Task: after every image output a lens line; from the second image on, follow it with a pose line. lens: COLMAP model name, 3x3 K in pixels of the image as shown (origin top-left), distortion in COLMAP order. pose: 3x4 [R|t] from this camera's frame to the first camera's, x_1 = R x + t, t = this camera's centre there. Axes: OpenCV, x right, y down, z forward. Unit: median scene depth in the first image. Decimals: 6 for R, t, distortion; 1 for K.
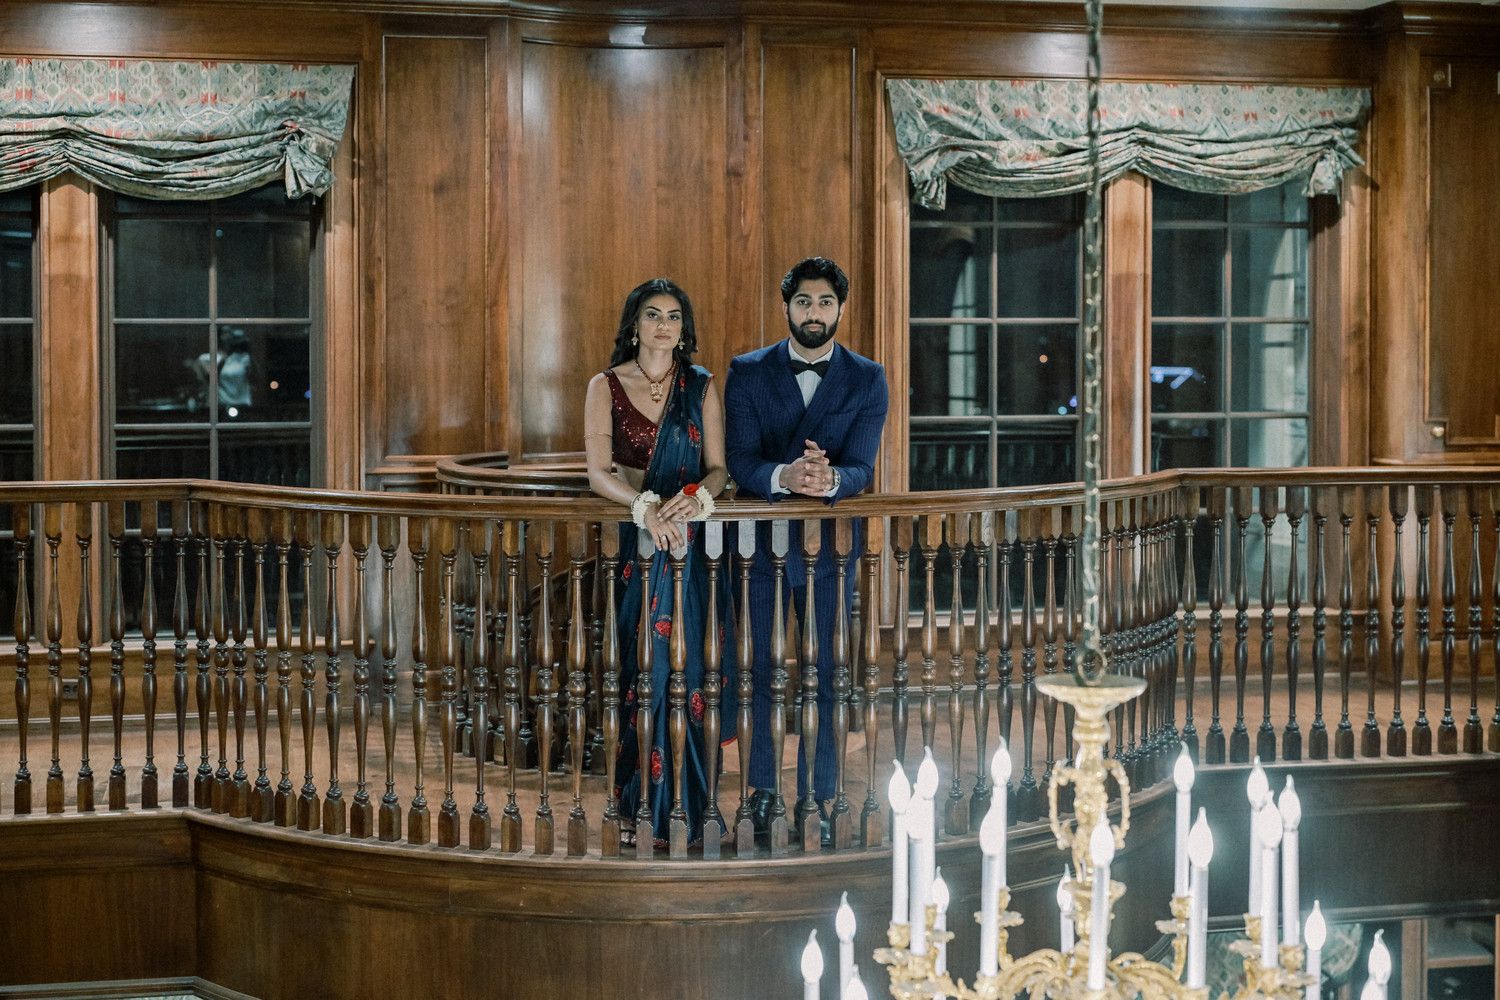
lens RADIAL K [[2198.4, 0, 757.1], [0, 2198.4, 367.8], [0, 0, 1]] dist [0.000979, 0.031103]
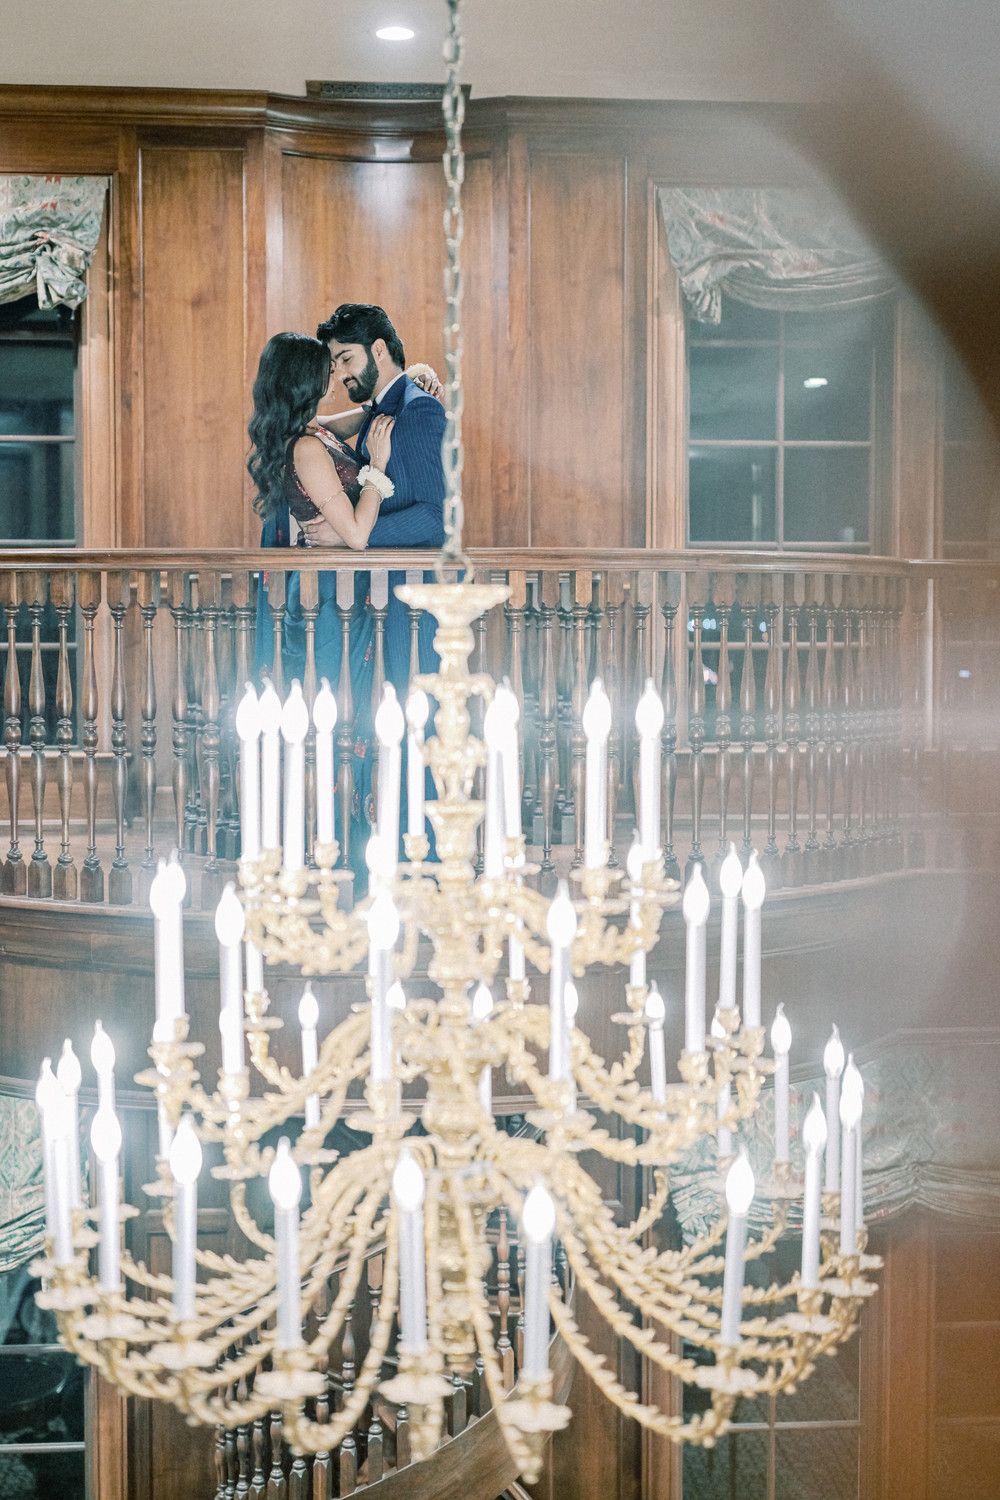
lens RADIAL K [[2198.4, 0, 600.1], [0, 2198.4, 728.3], [0, 0, 1]] dist [0.000979, 0.031103]
pose [[0.993380, 0.004222, -0.114796, 0.155241], [-0.000699, 0.999528, 0.030712, 0.082289], [0.114871, -0.030429, 0.992914, 0.027909]]
